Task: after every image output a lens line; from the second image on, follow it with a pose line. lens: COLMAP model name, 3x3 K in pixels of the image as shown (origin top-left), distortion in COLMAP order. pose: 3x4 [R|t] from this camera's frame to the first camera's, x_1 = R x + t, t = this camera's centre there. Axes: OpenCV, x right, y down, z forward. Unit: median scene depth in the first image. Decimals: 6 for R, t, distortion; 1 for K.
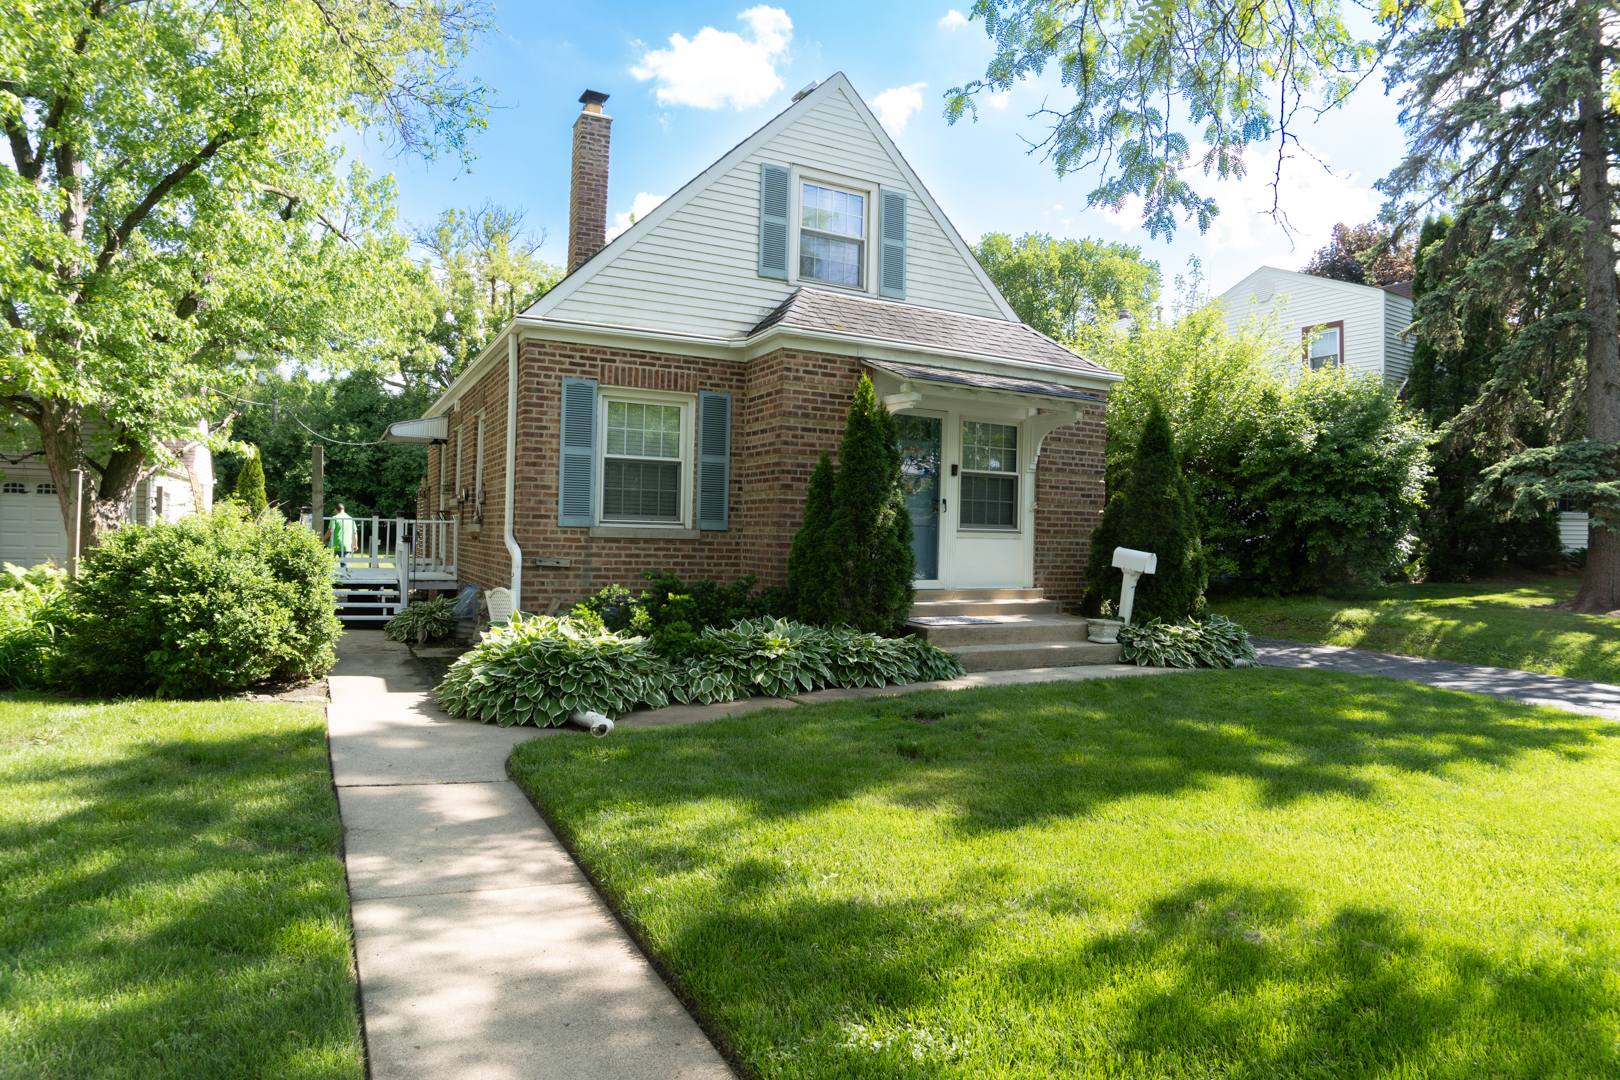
lens RADIAL K [[1007.3, 0, 807.0], [0, 1007.3, 512.5], [0, 0, 1]] dist [-0.118754, 0.000698]
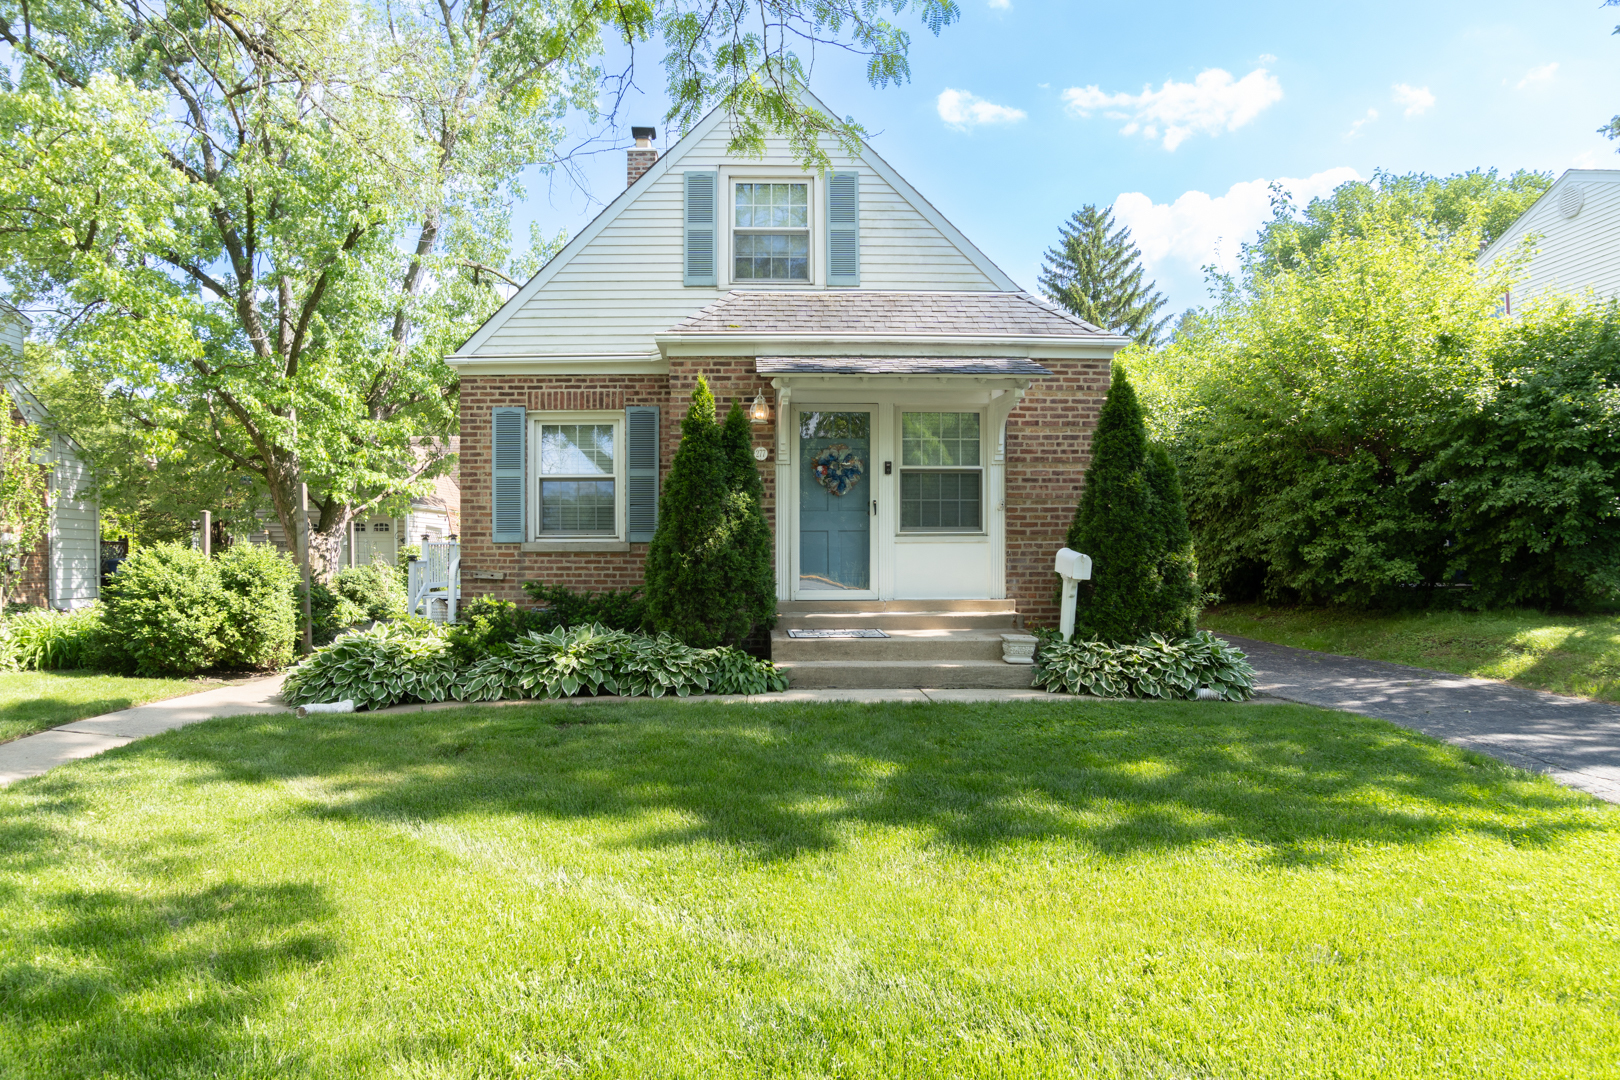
lens RADIAL K [[1061.3, 0, 810.0], [0, 1061.3, 540.0], [0, 0, 1]] dist [-0.111269, -0.000094]
pose [[0.876480, -0.032248, -0.480357, 0.582165], [0.033427, 0.999423, -0.006102, 0.028035], [0.480276, -0.010708, 0.877052, 0.143886]]
